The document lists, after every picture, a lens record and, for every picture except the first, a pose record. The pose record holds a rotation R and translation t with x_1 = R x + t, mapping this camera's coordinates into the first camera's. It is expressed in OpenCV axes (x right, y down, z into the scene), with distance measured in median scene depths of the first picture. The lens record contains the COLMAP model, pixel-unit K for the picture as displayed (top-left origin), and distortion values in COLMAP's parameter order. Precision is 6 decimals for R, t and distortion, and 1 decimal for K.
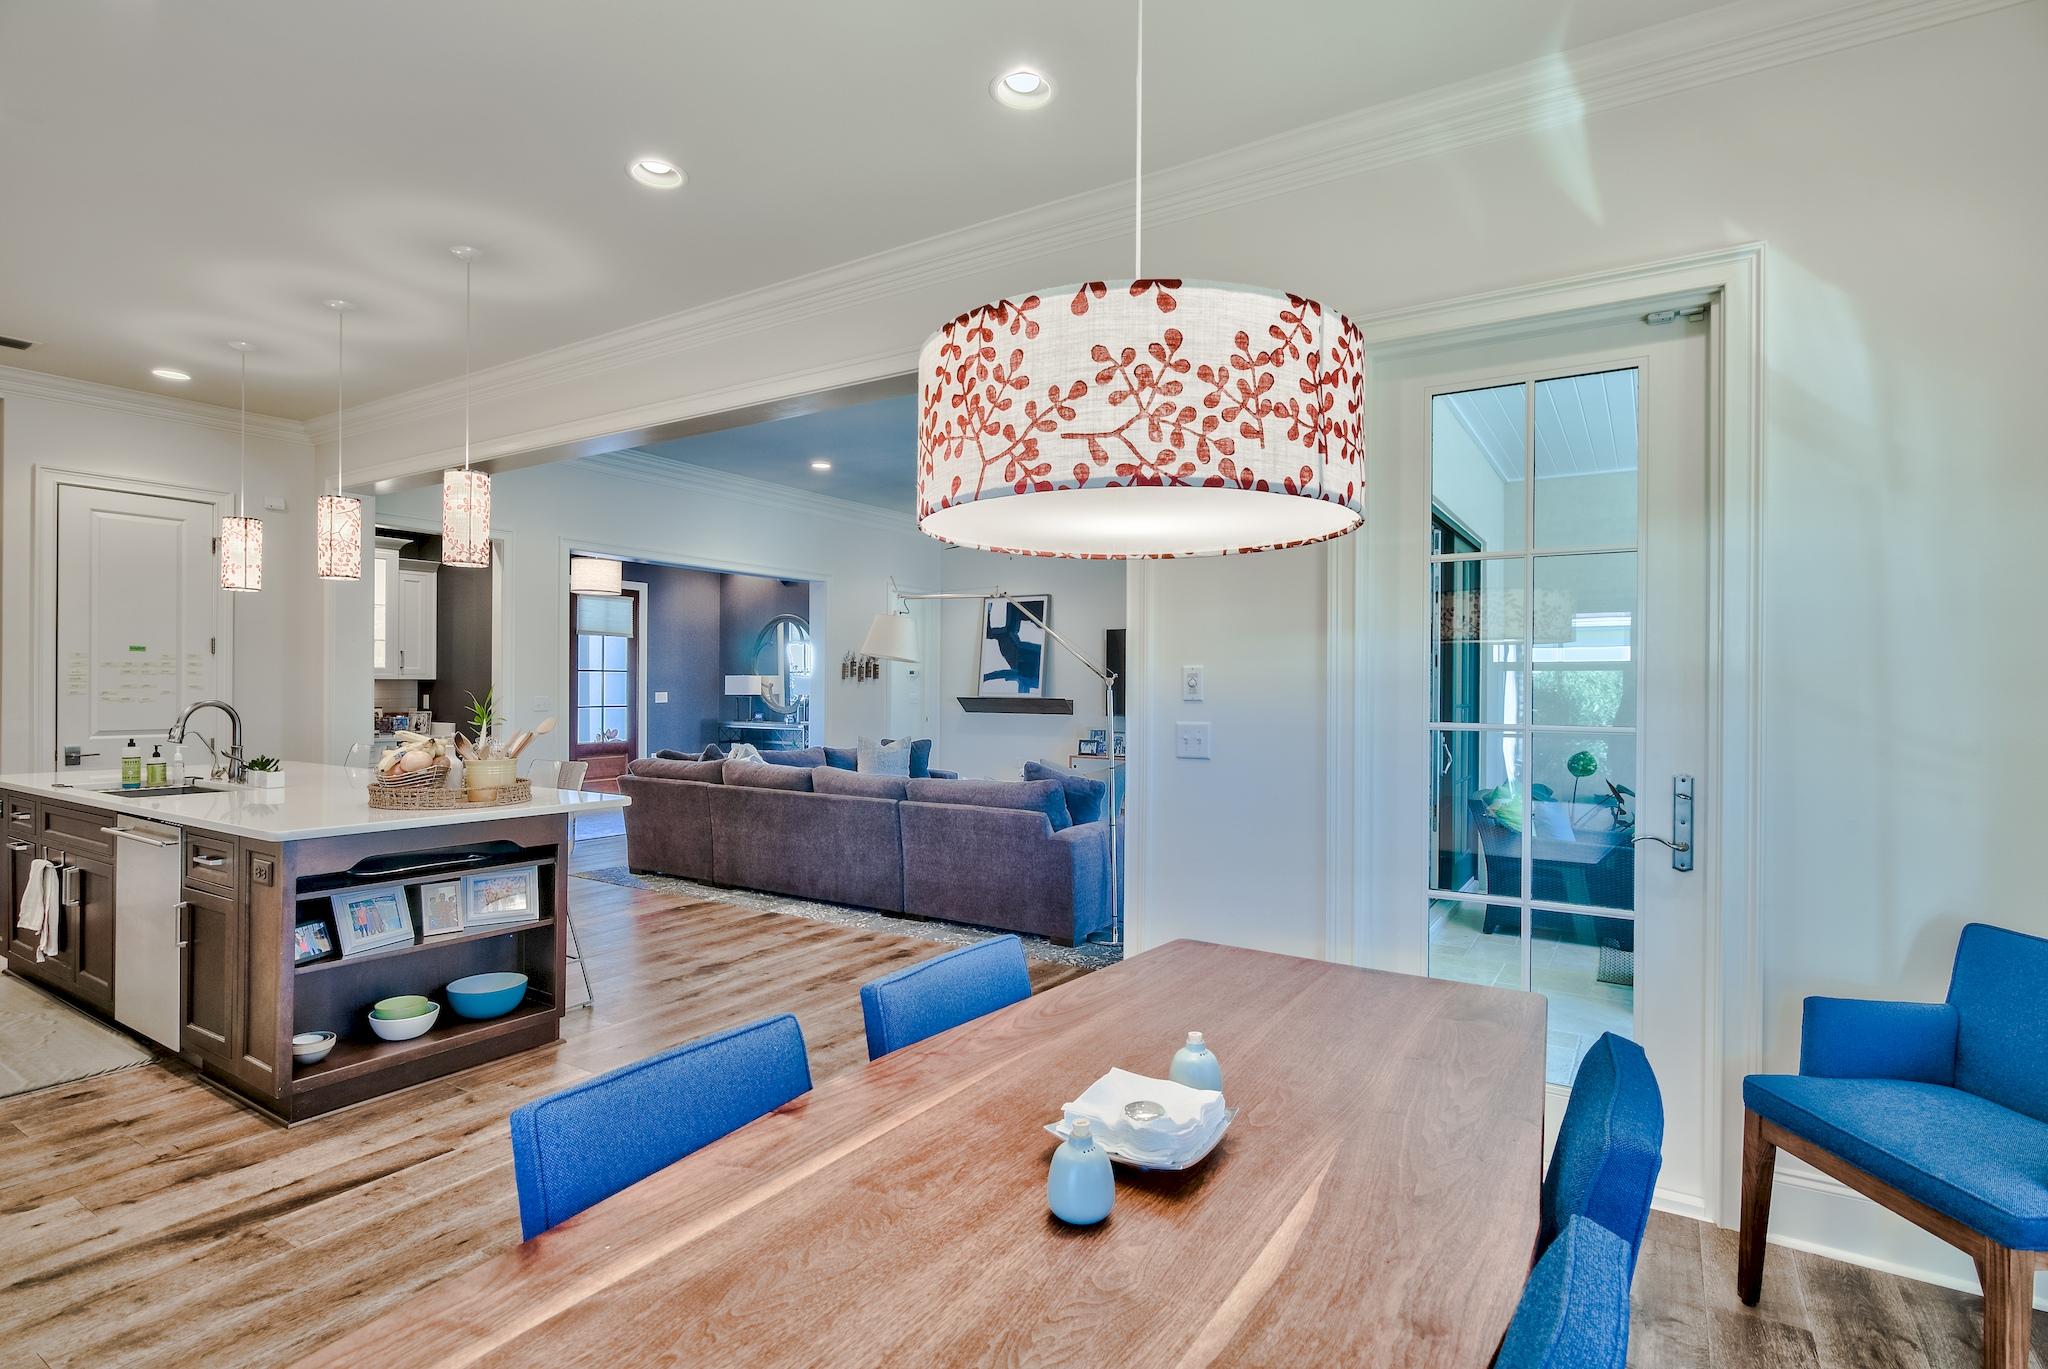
lens RADIAL K [[1004.3, 0, 1027.2], [0, 1004.3, 684.4], [0, 0, 1]] dist [-0.000959, 0.000001]
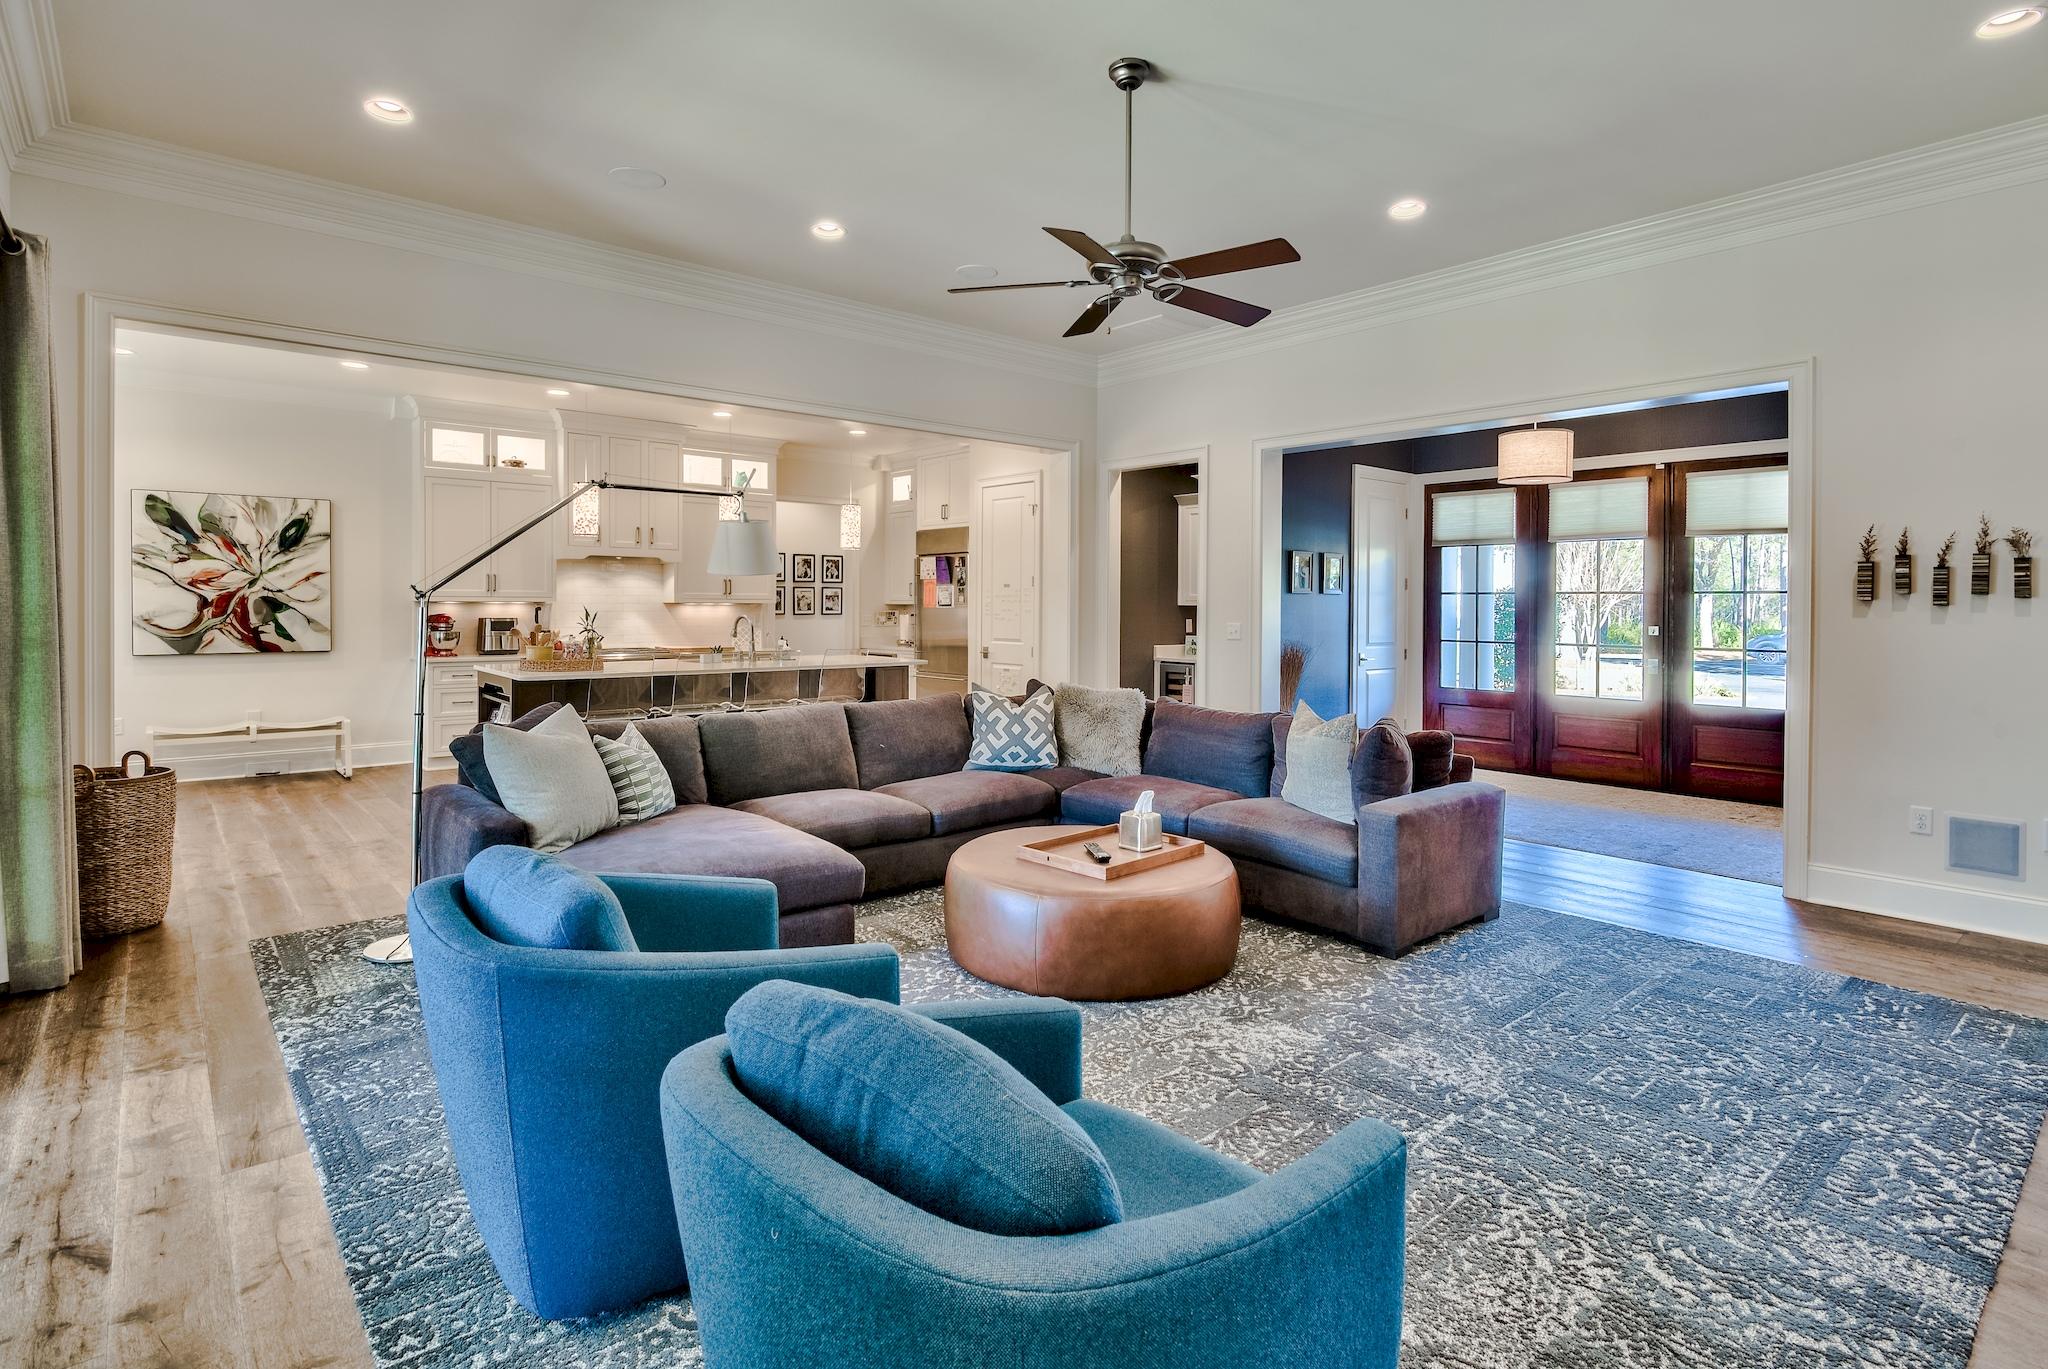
lens RADIAL K [[1012.7, 0, 1014.5], [0, 1012.7, 611.8], [0, 0, 1]] dist [-0.003959, -0.000991]
pose [[-0.292781, -0.004392, -0.956170, 0.308062], [-0.008766, 0.999960, -0.001909, 0.003817], [0.956139, 0.007823, -0.292807, 0.765780]]
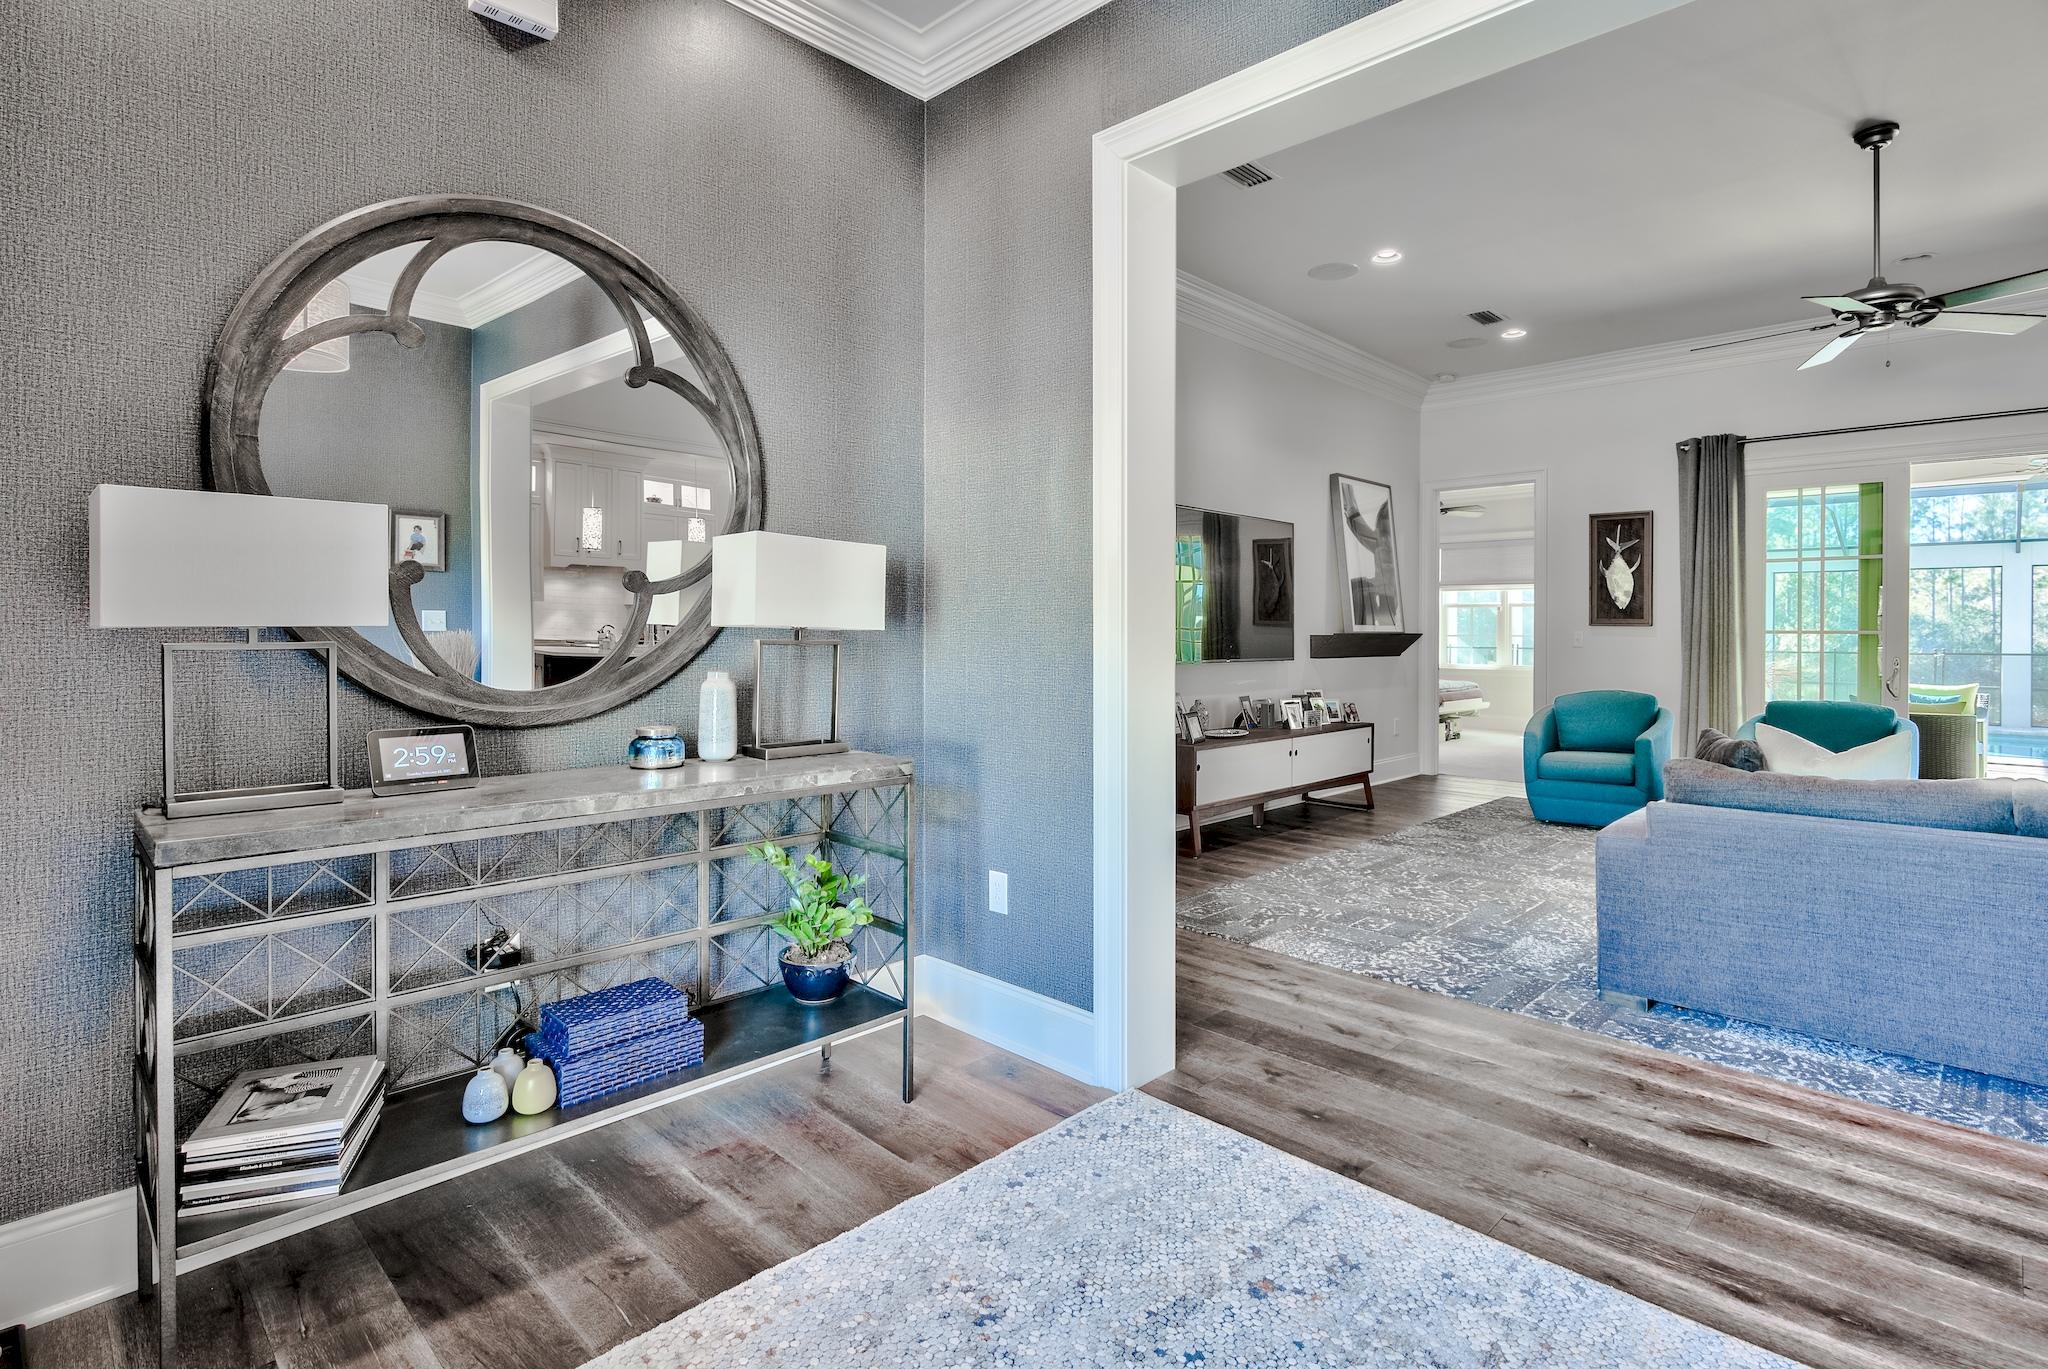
lens RADIAL K [[1018.2, 0, 1032.2], [0, 1018.2, 629.4], [0, 0, 1]] dist [-0.001513, -0.000655]
pose [[0.199041, -0.005471, 0.979976, -0.443795], [-0.003527, 0.999974, 0.006299, 0.009711], [-0.979985, -0.004710, 0.199016, 0.934001]]
